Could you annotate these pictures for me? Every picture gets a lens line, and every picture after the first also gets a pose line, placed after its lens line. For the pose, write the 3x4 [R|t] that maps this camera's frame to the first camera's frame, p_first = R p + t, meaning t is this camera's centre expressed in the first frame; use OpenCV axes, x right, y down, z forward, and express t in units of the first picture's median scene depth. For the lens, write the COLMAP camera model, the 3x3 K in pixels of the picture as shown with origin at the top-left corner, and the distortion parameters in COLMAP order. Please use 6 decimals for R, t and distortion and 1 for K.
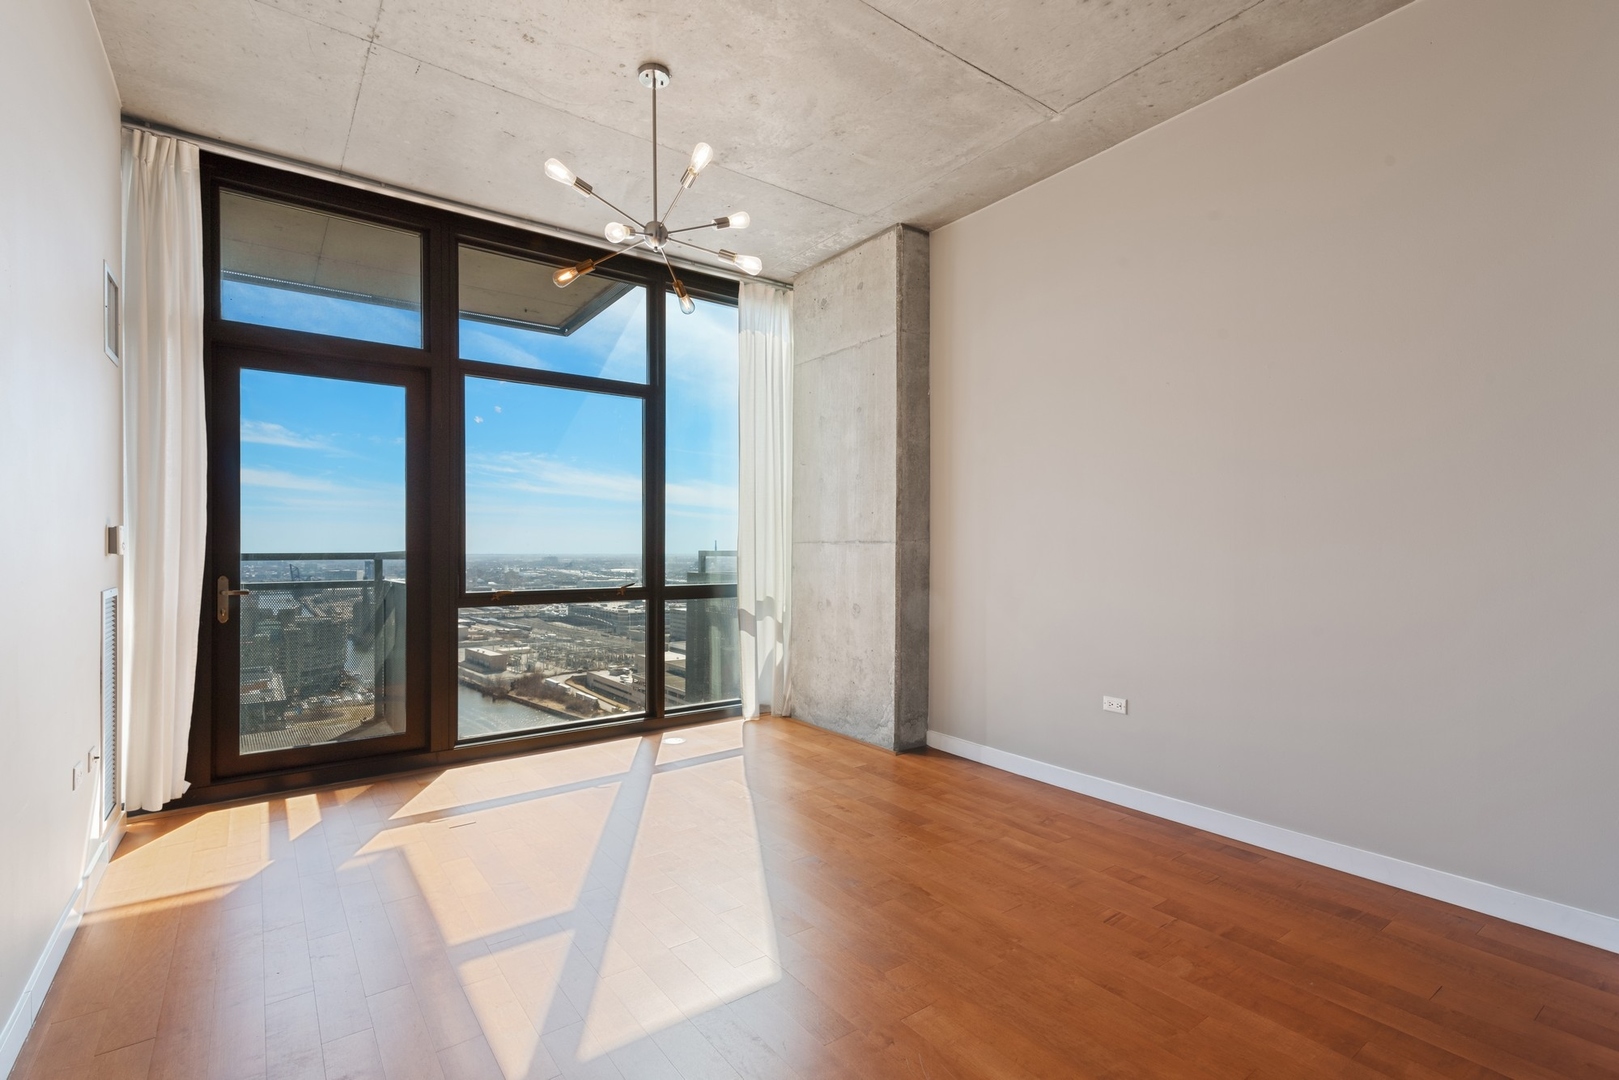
lens RADIAL K [[740.9, 0, 784.4], [0, 740.9, 555.6], [0, 0, 1]] dist [0.010523, -0.001725]
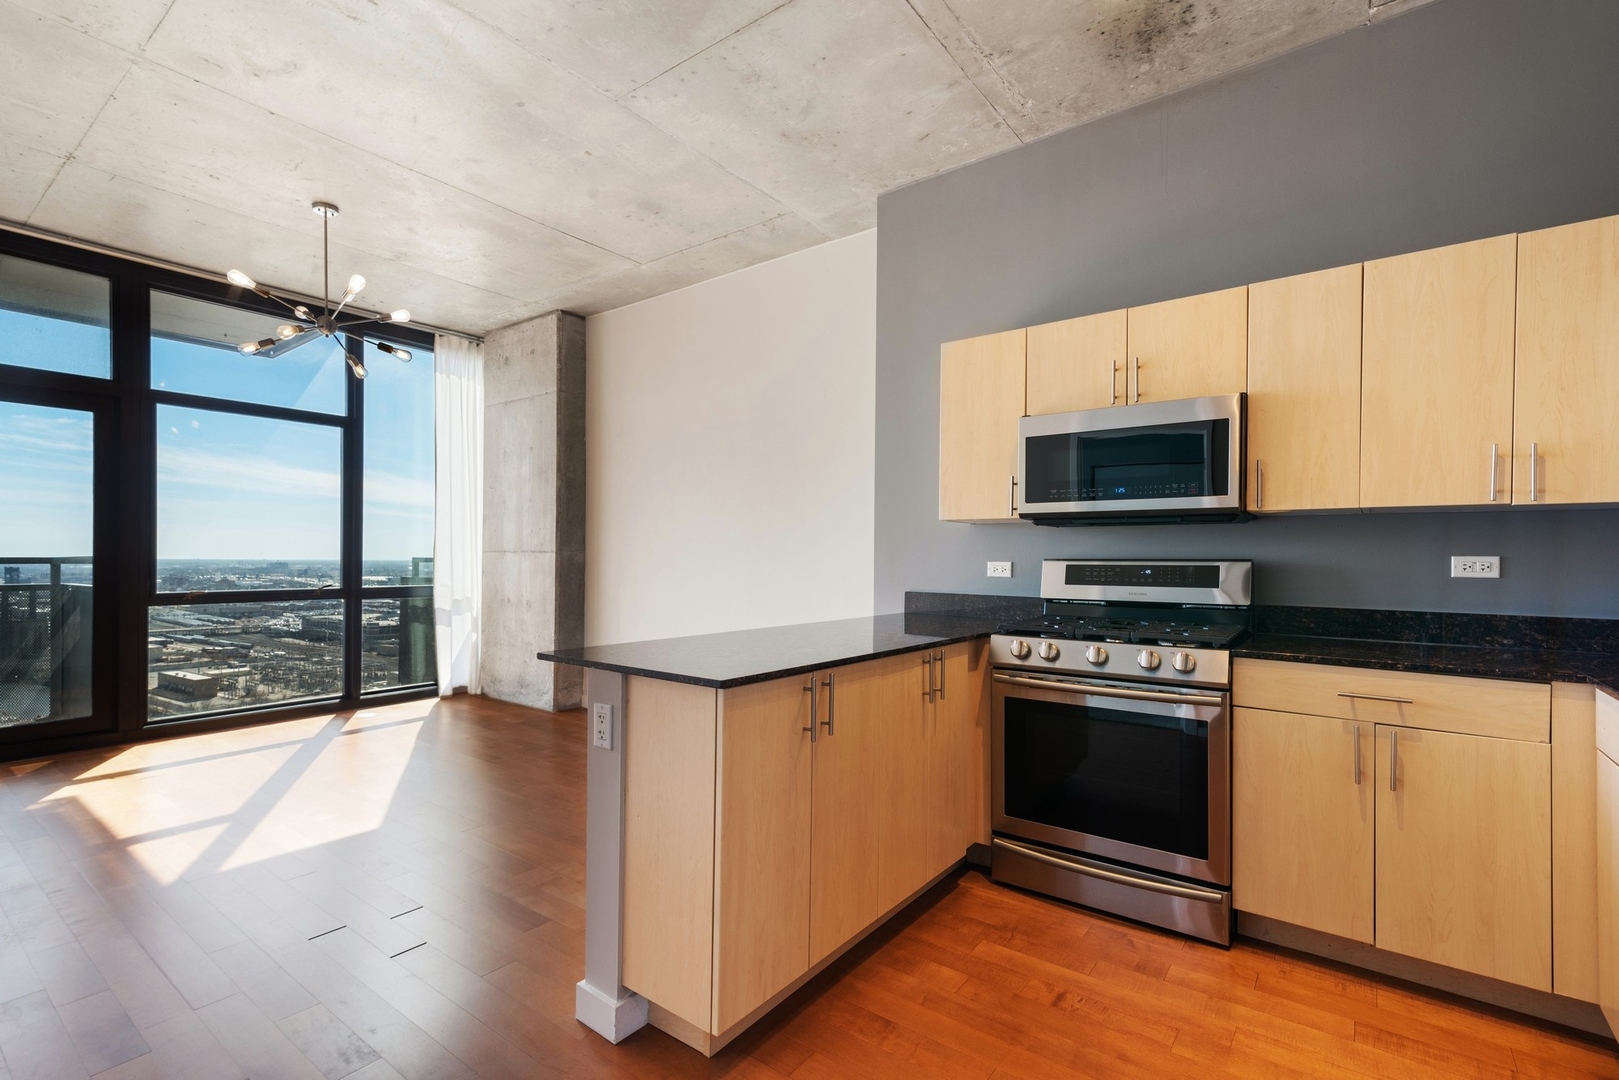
lens RADIAL K [[740.9, 0, 792.5], [0, 740.9, 562.2], [0, 0, 1]] dist [0.010523, -0.001725]
pose [[0.955933, 0.004515, 0.293551, 0.157175], [-0.004025, 0.999989, -0.002275, 0.000748], [-0.293559, 0.000993, 0.955941, -0.356765]]
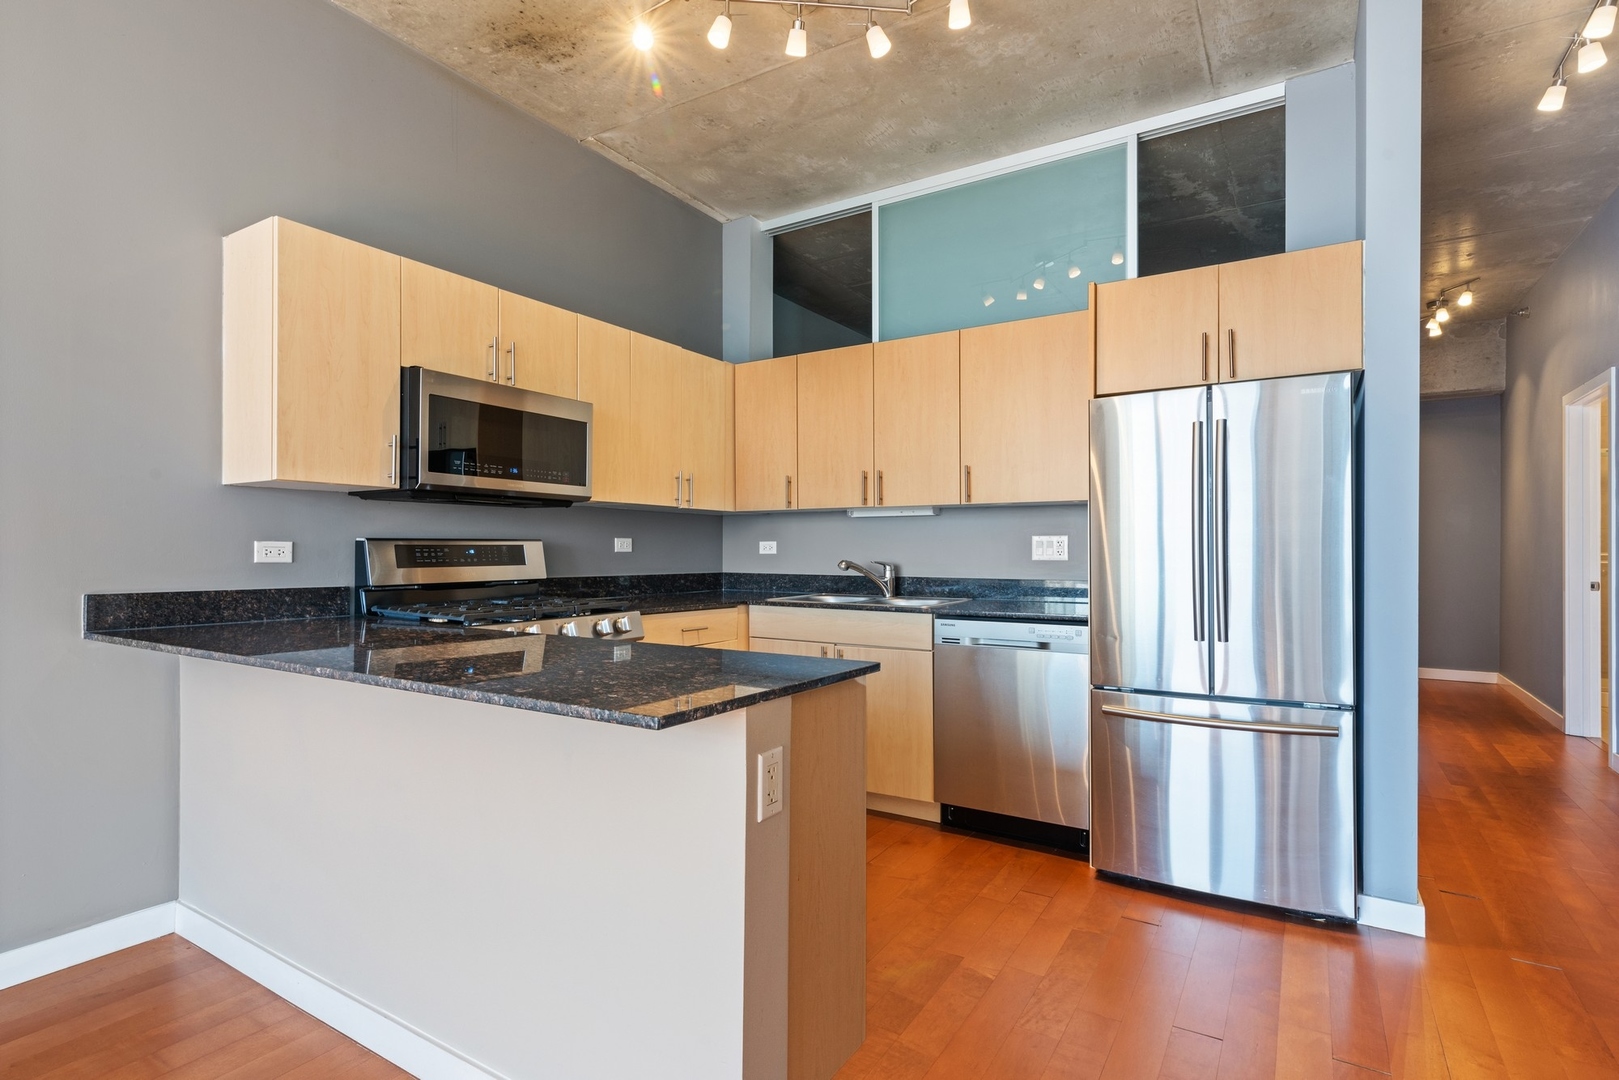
lens RADIAL K [[791.4, 0, 808.4], [0, 791.4, 545.4], [0, 0, 1]] dist [0.002816, 0.000133]
pose [[-0.385168, 0.000677, 0.922846, -0.613866], [0.002283, 0.999997, 0.000219, 0.003417], [-0.922844, 0.002191, -0.385168, 1.195033]]
